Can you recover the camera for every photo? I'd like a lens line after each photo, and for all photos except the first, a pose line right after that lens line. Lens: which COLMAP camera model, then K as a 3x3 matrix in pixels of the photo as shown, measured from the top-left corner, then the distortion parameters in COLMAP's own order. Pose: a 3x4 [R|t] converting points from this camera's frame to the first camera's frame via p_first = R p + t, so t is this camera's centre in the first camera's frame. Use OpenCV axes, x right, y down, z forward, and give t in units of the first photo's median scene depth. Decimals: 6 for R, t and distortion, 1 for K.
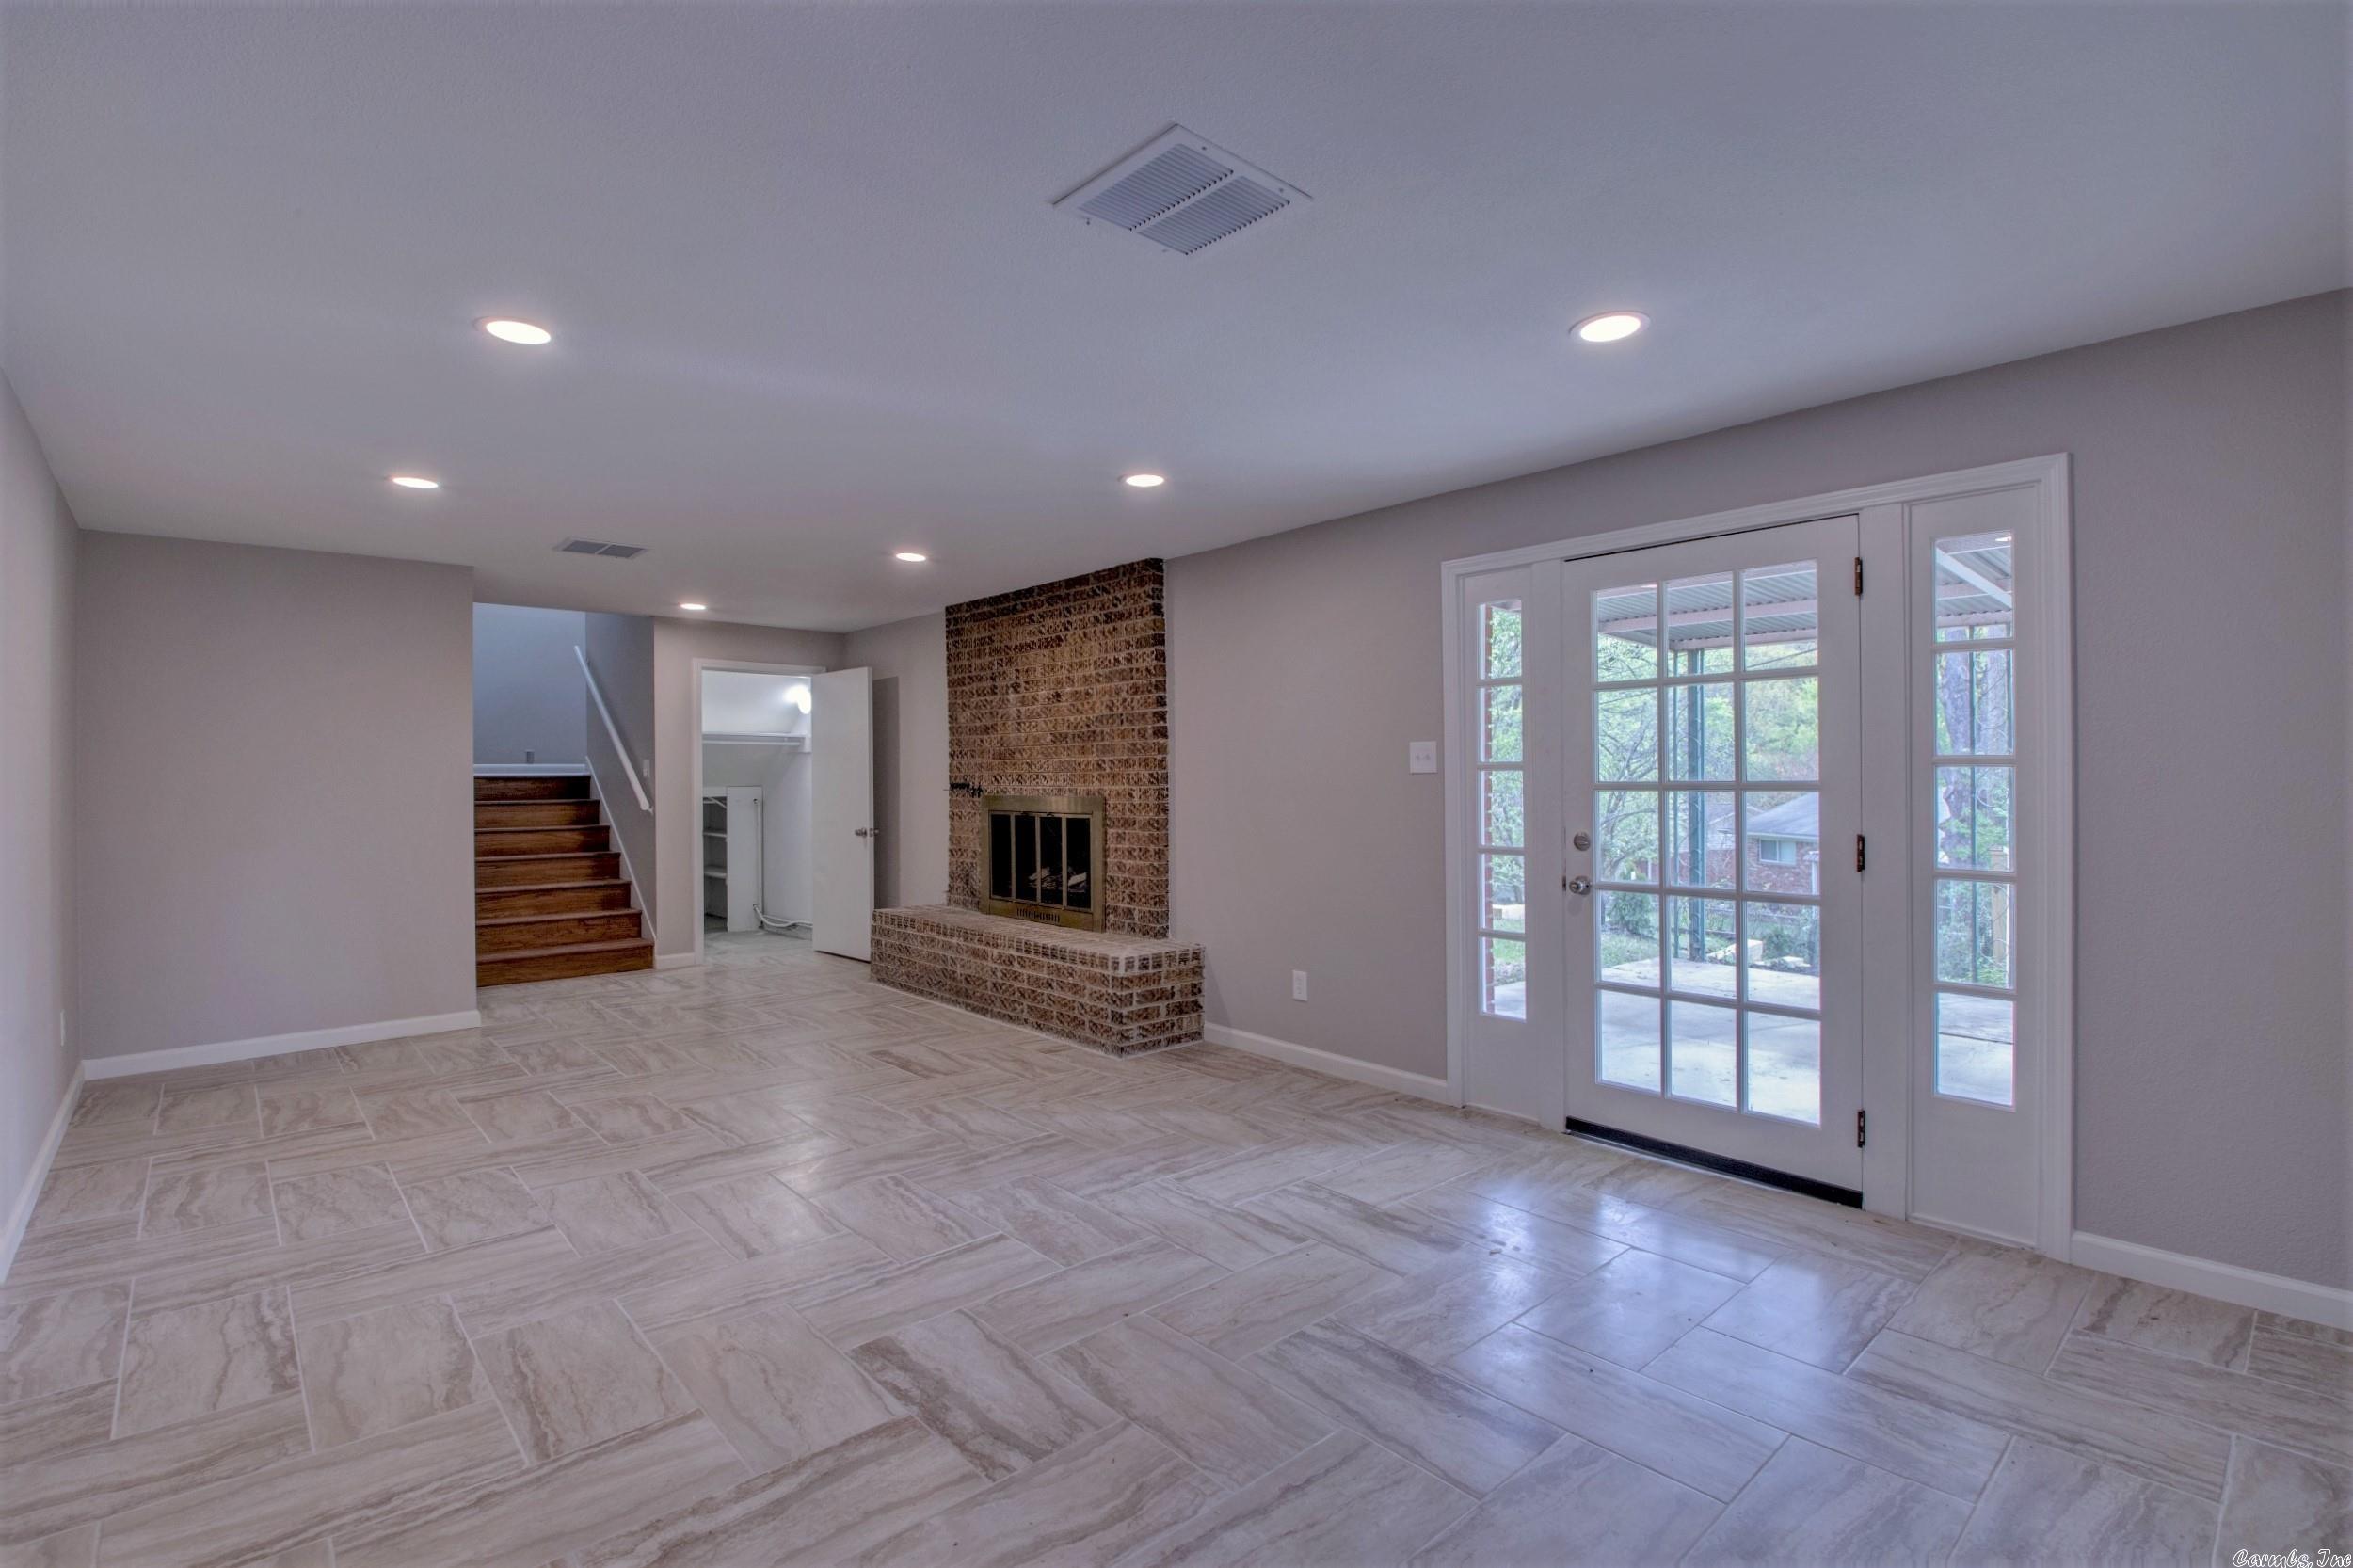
lens RADIAL K [[1093.8, 0, 1179.8], [0, 1093.8, 778.4], [0, 0, 1]] dist [-0.000856, -0.013566]
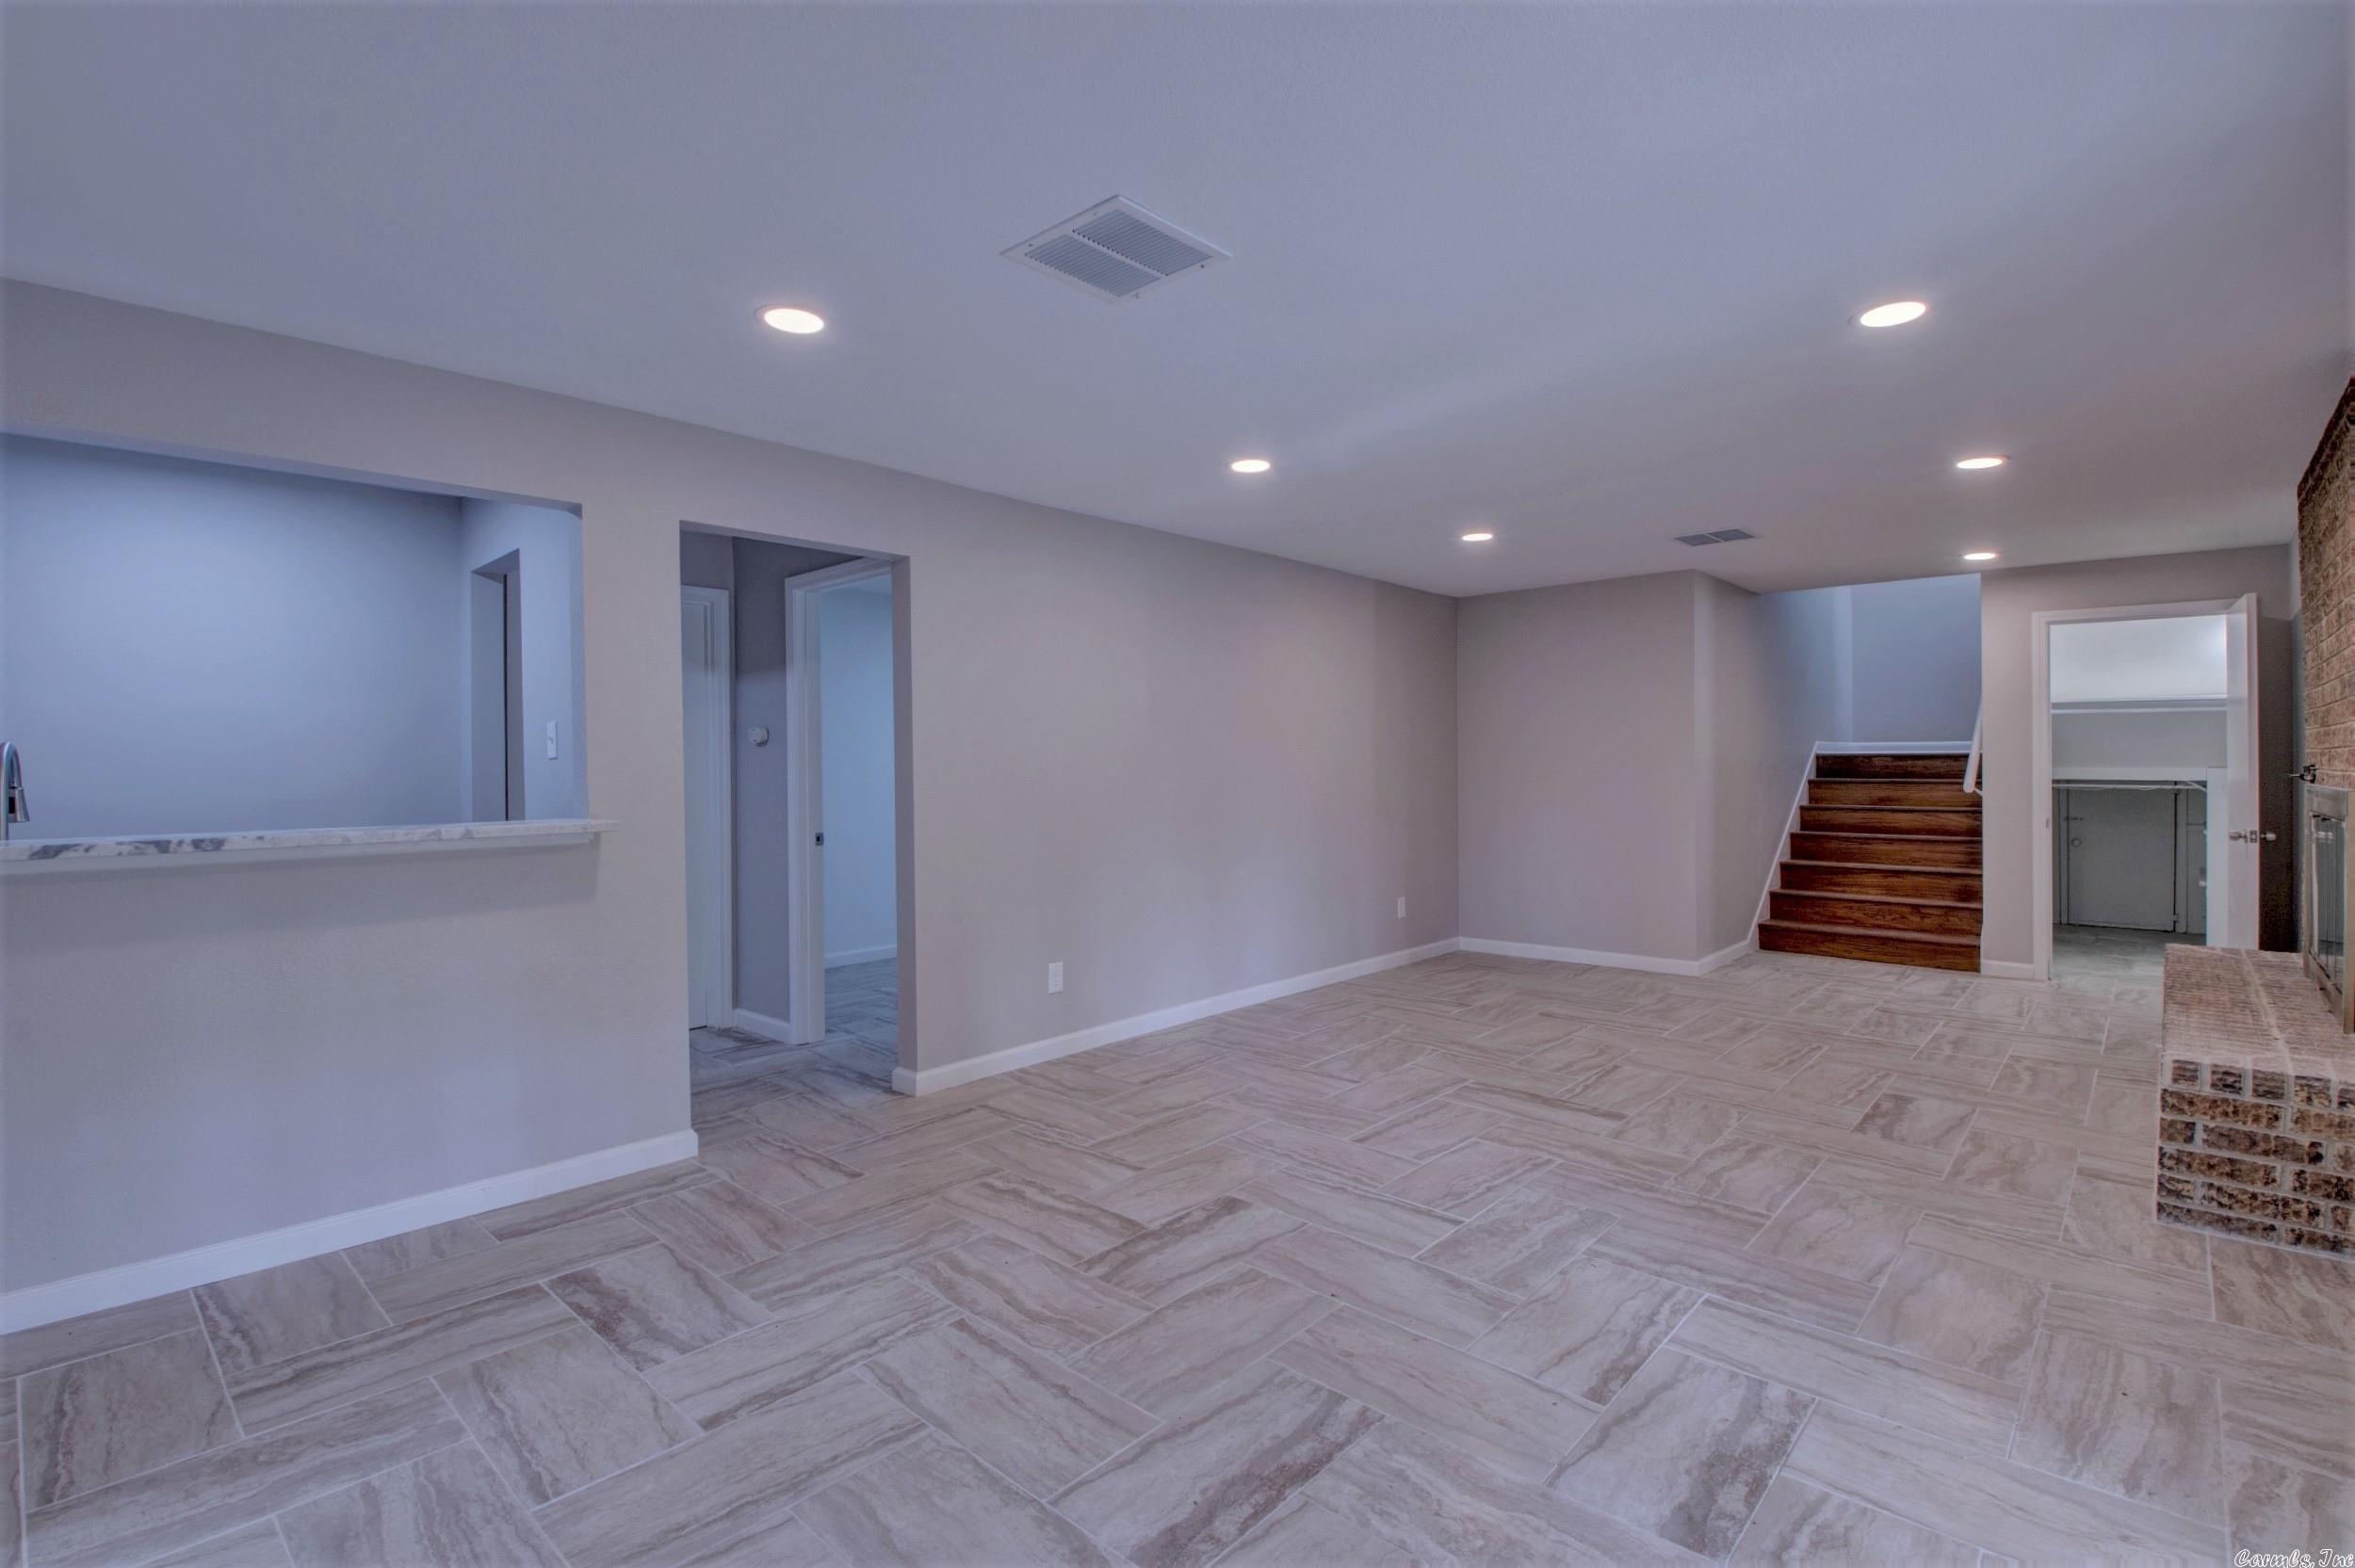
lens RADIAL K [[1094.6, 0, 1159.6], [0, 1094.6, 759.2], [0, 0, 1]] dist [-0.000856, -0.013566]
pose [[0.094573, 0.006657, -0.995496, 0.484334], [-0.002618, 0.999976, 0.006438, -0.002644], [0.995515, 0.001997, 0.094588, 0.390214]]
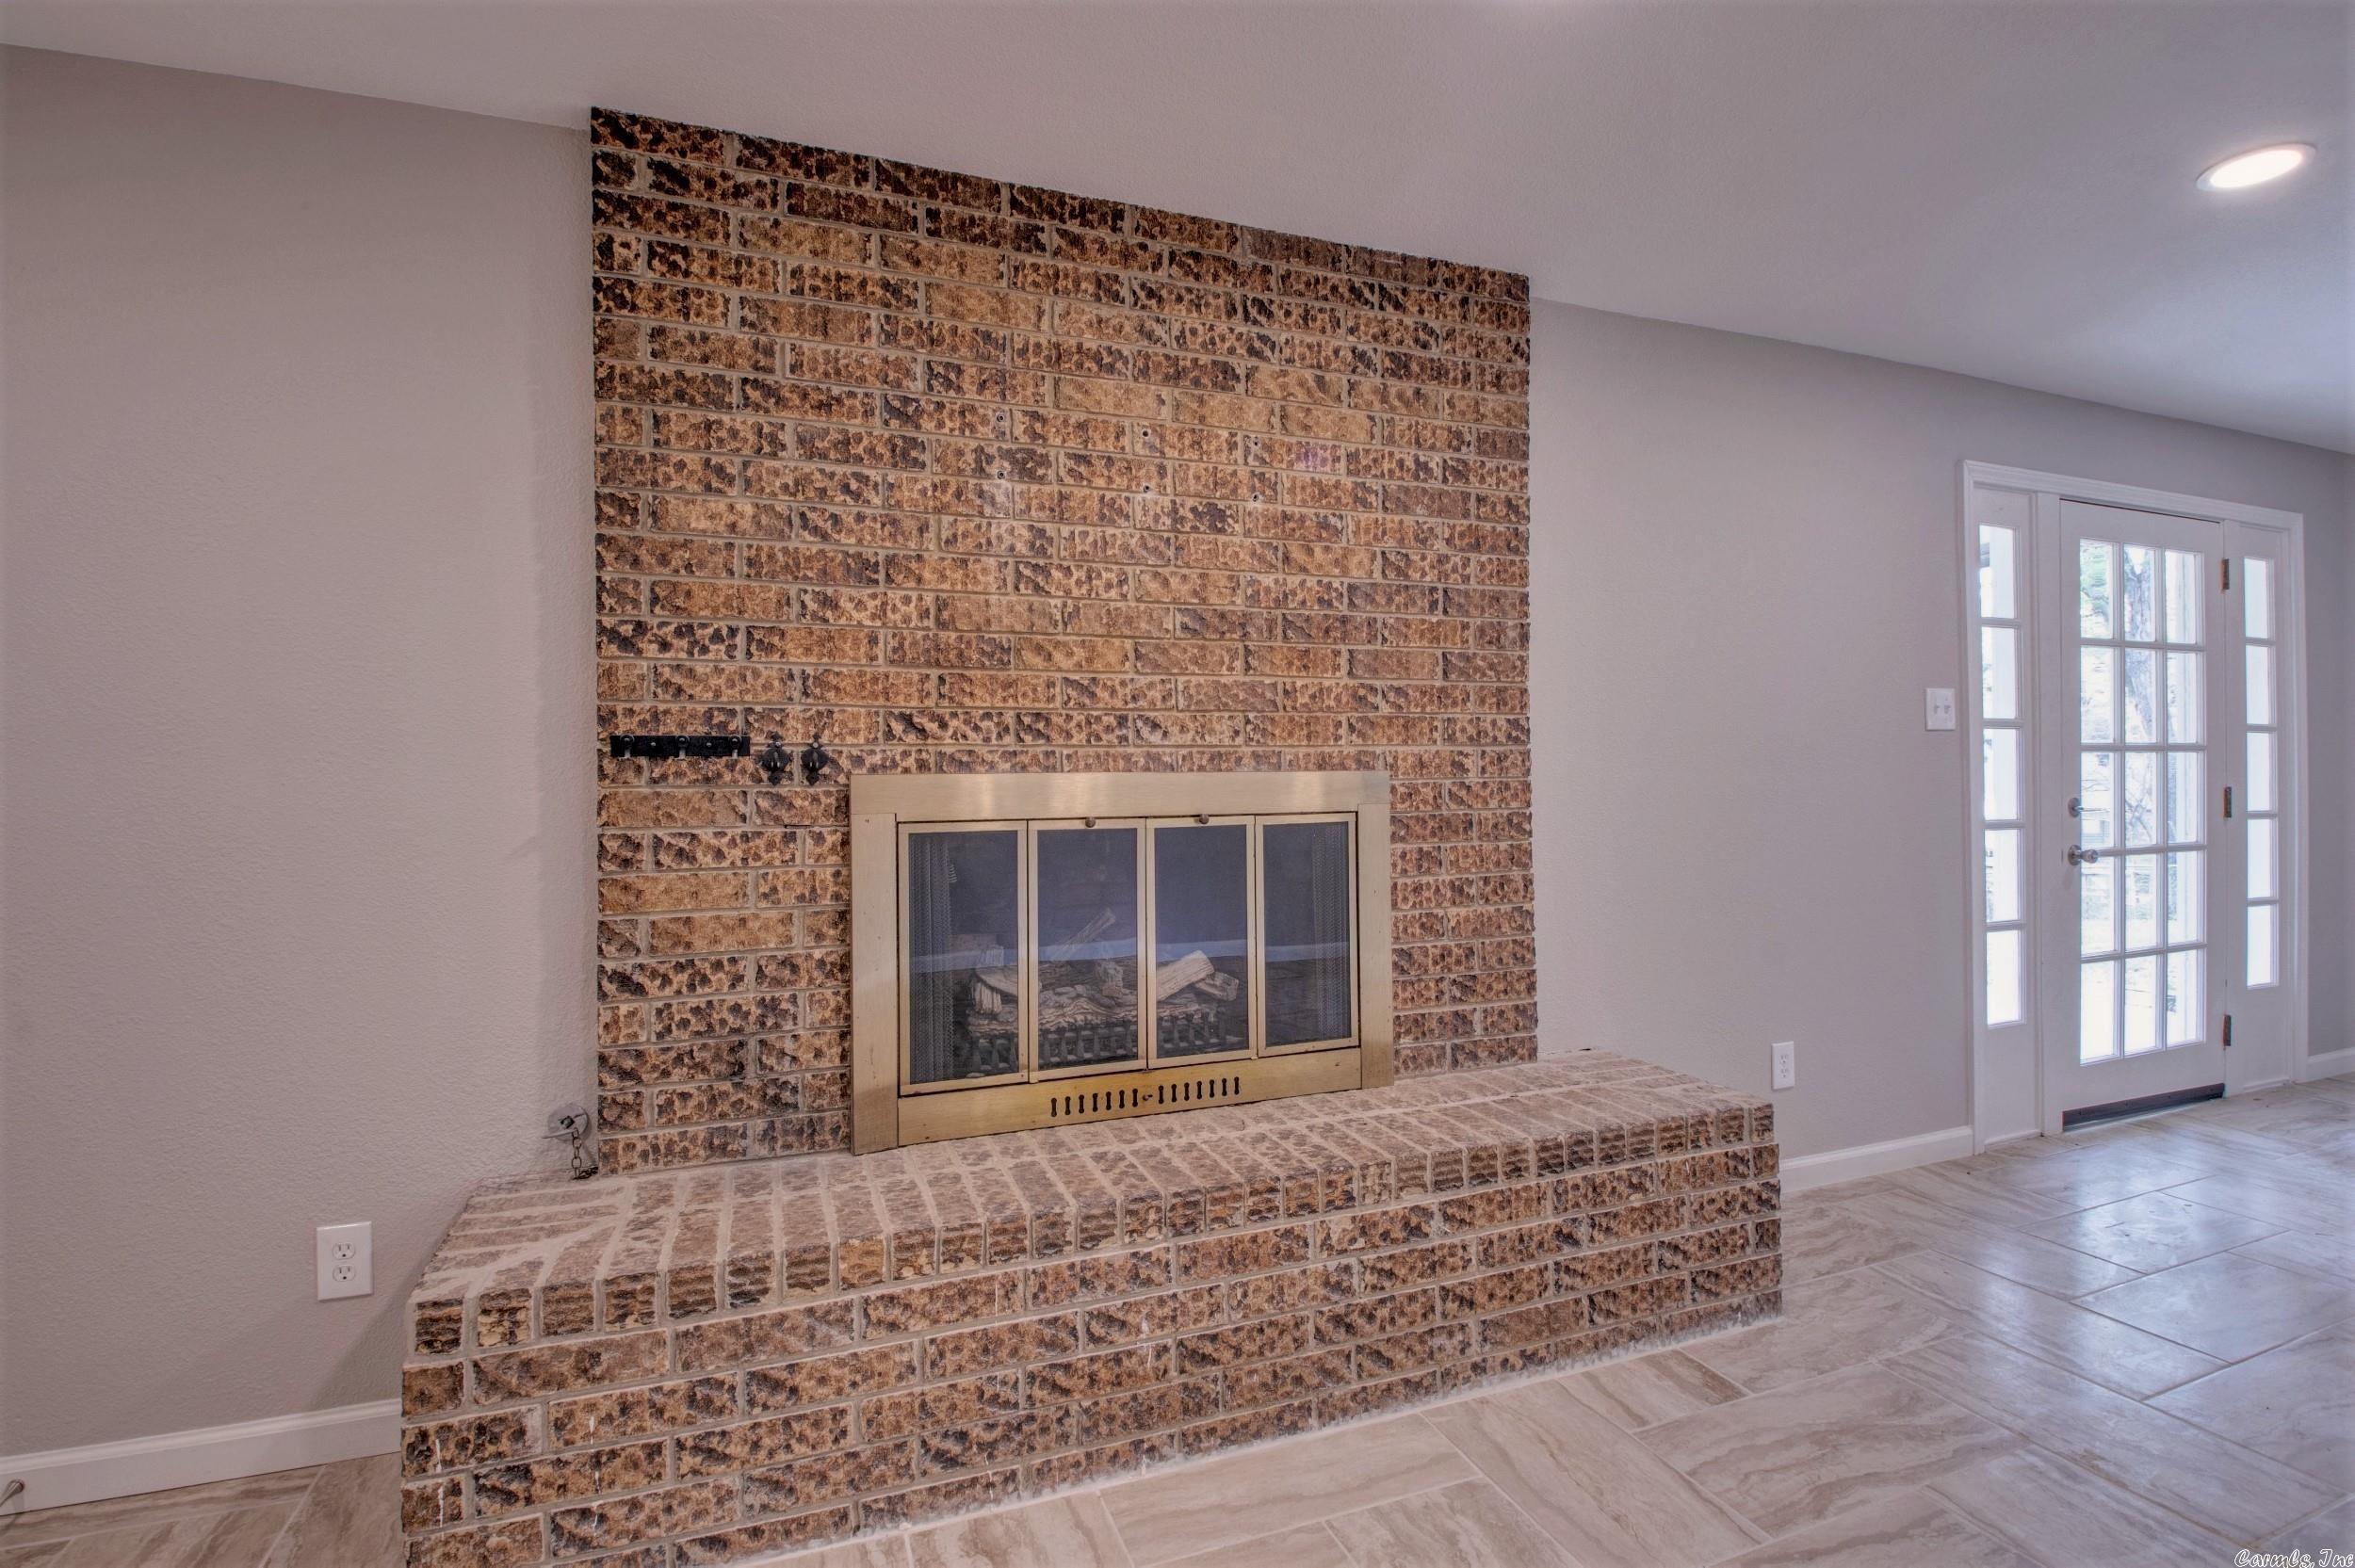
lens RADIAL K [[1094.6, 0, 1180.5], [0, 1094.6, 771.7], [0, 0, 1]] dist [-0.000856, -0.013566]
pose [[0.361807, 0.005713, 0.932236, -0.585866], [0.007199, 0.999934, -0.008922, 0.023586], [-0.932225, 0.009939, 0.361742, 1.065591]]
